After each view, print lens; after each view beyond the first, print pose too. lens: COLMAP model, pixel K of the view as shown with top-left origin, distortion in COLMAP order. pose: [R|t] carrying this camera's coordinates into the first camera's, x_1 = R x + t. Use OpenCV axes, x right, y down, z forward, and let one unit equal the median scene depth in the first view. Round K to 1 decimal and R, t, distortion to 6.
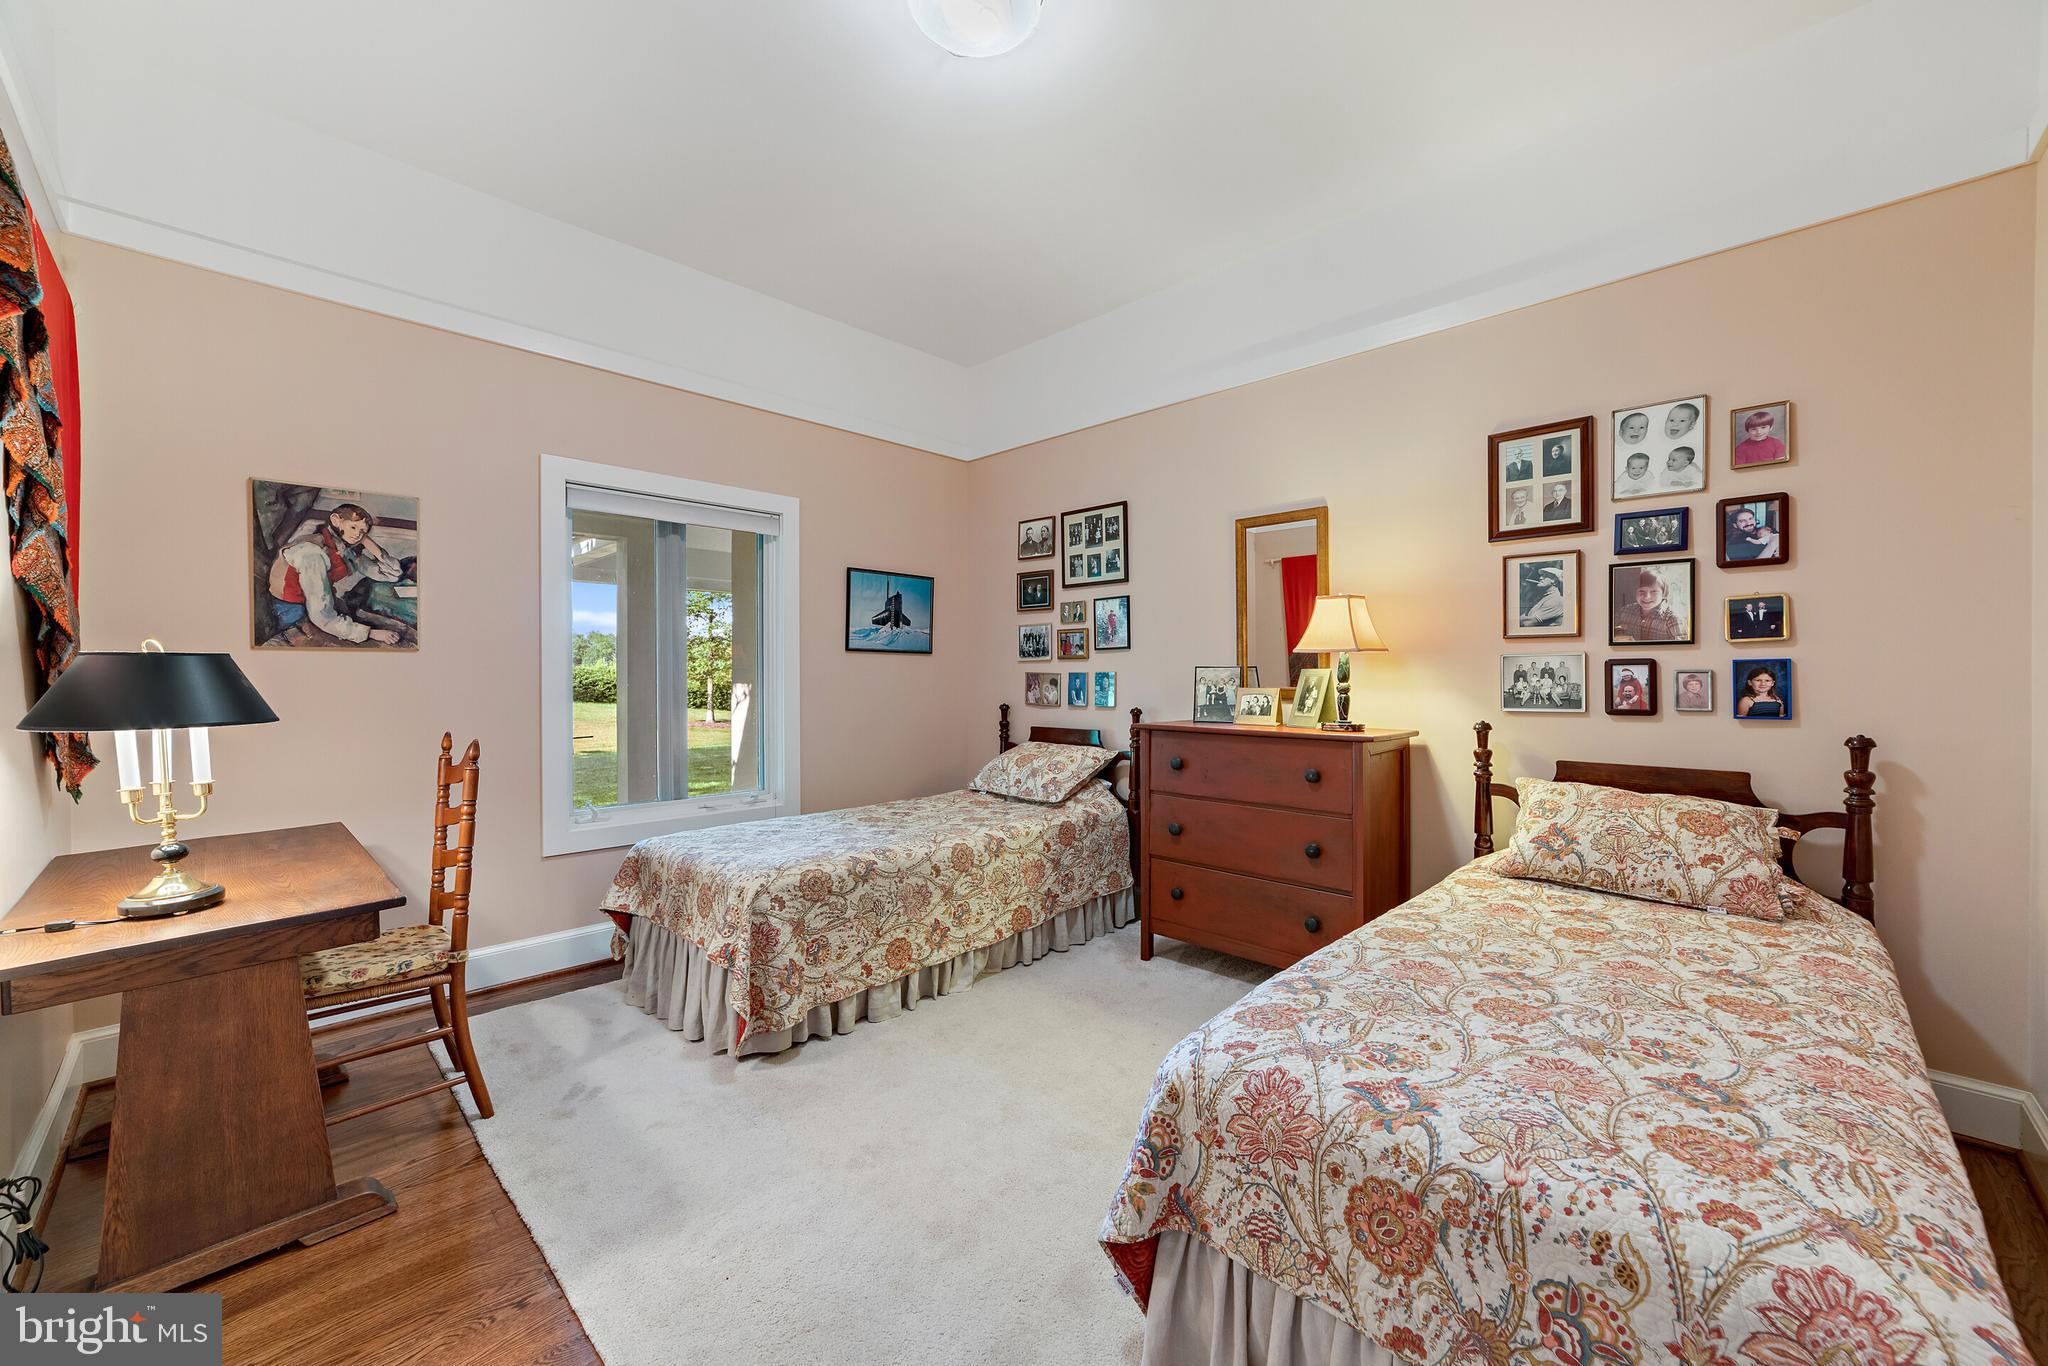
lens RADIAL K [[791.9, 0, 1017.9], [0, 791.9, 685.7], [0, 0, 1]] dist [-0.003489, -0.000096]
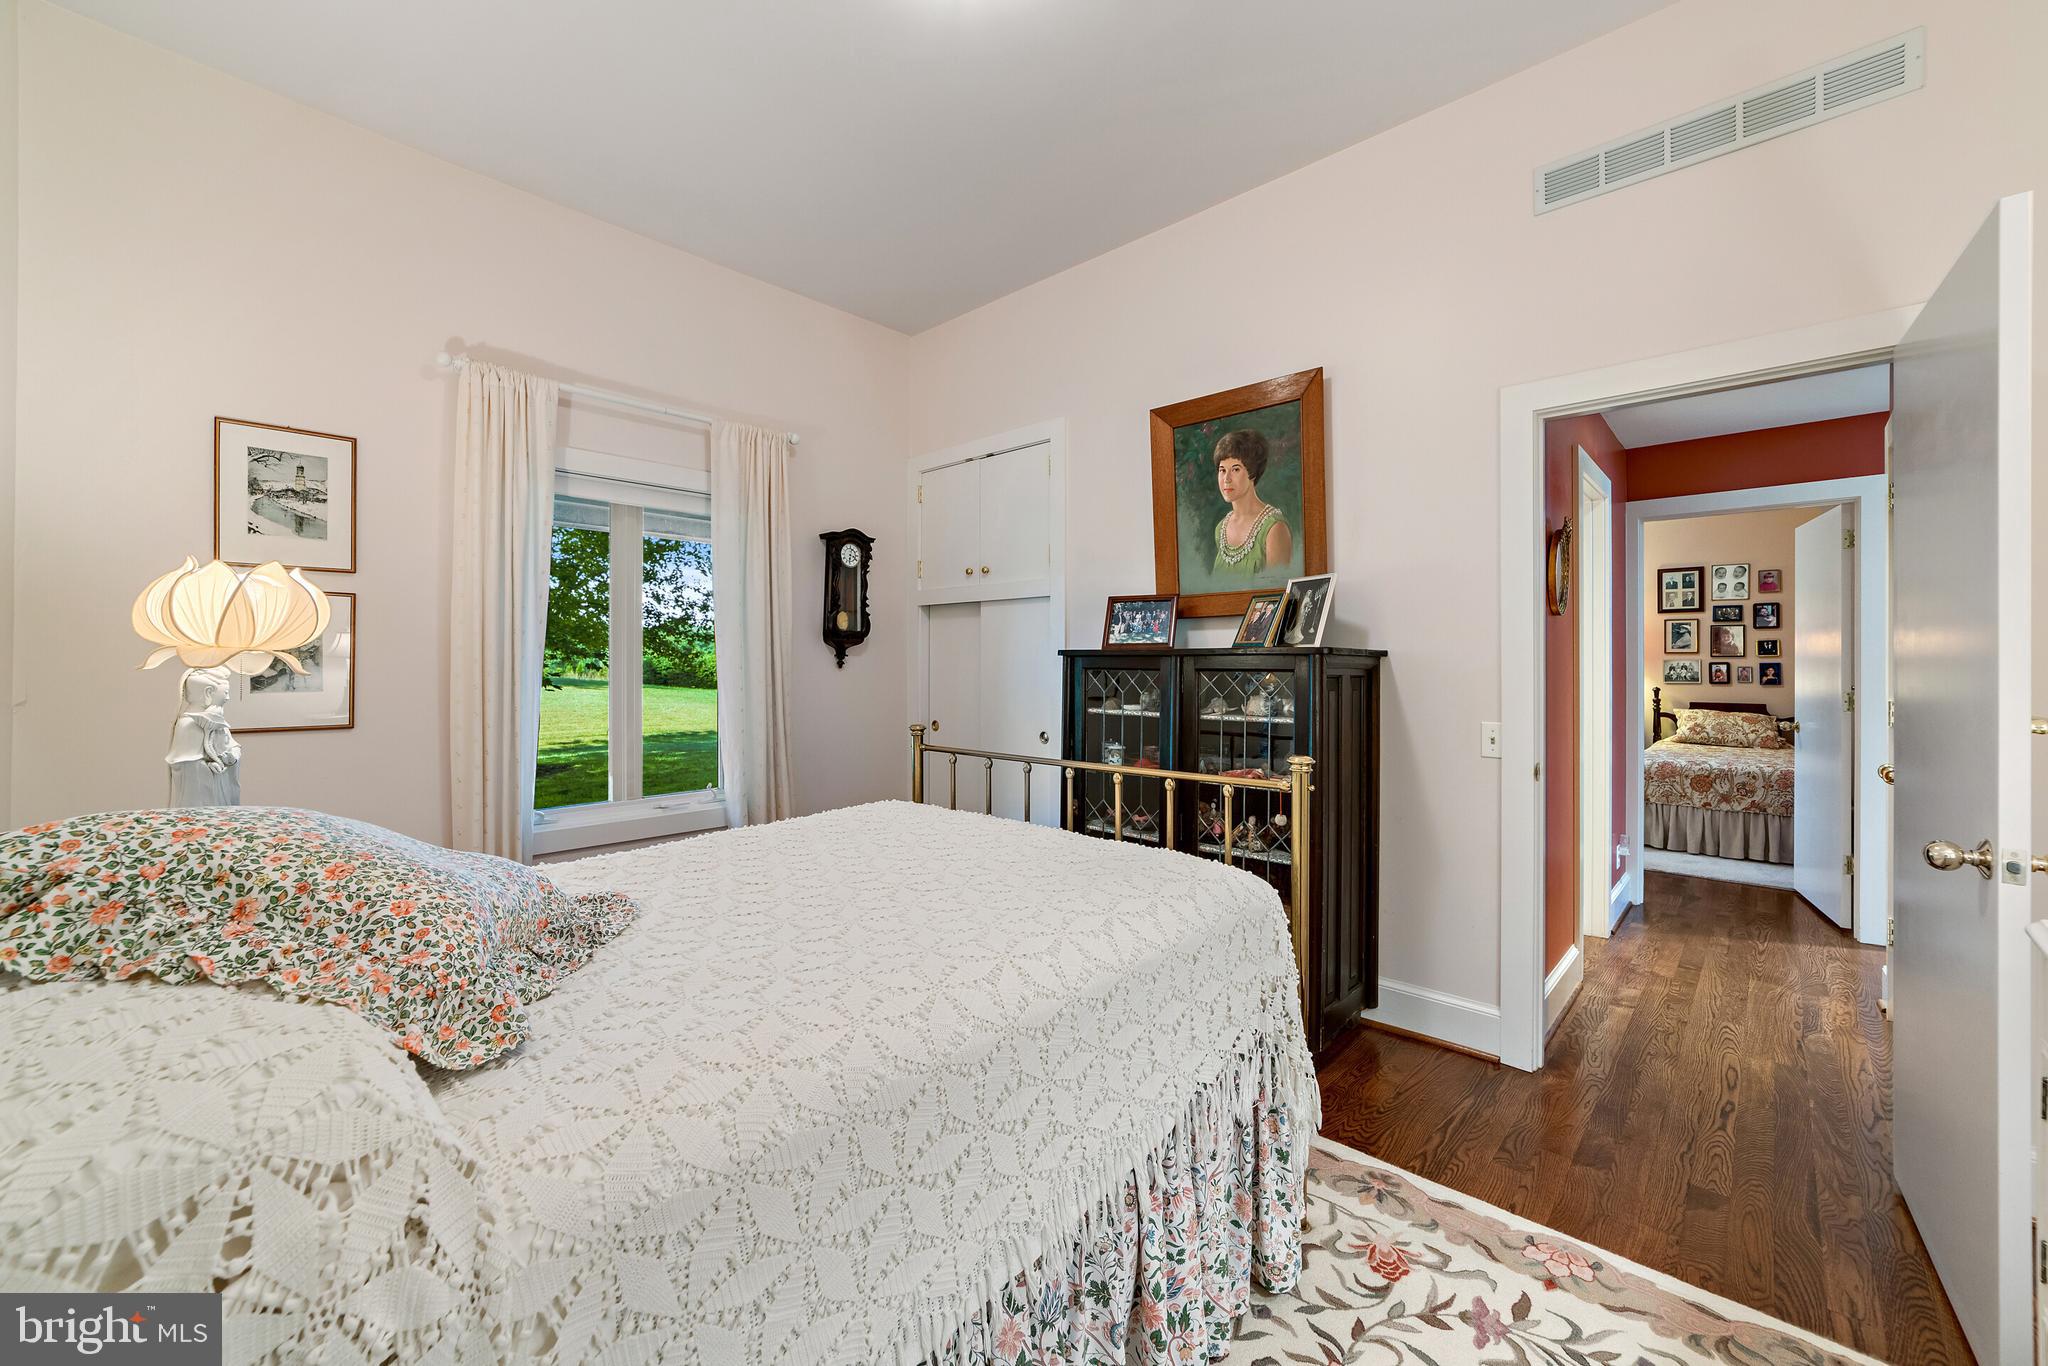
lens RADIAL K [[791.9, 0, 1030.2], [0, 791.9, 667.4], [0, 0, 1]] dist [-0.003489, -0.000096]
pose [[0.999824, 0.002582, 0.018602, -1.554750], [-0.002495, 0.999986, -0.004713, 0.000851], [-0.018614, 0.004666, 0.999816, -1.569231]]
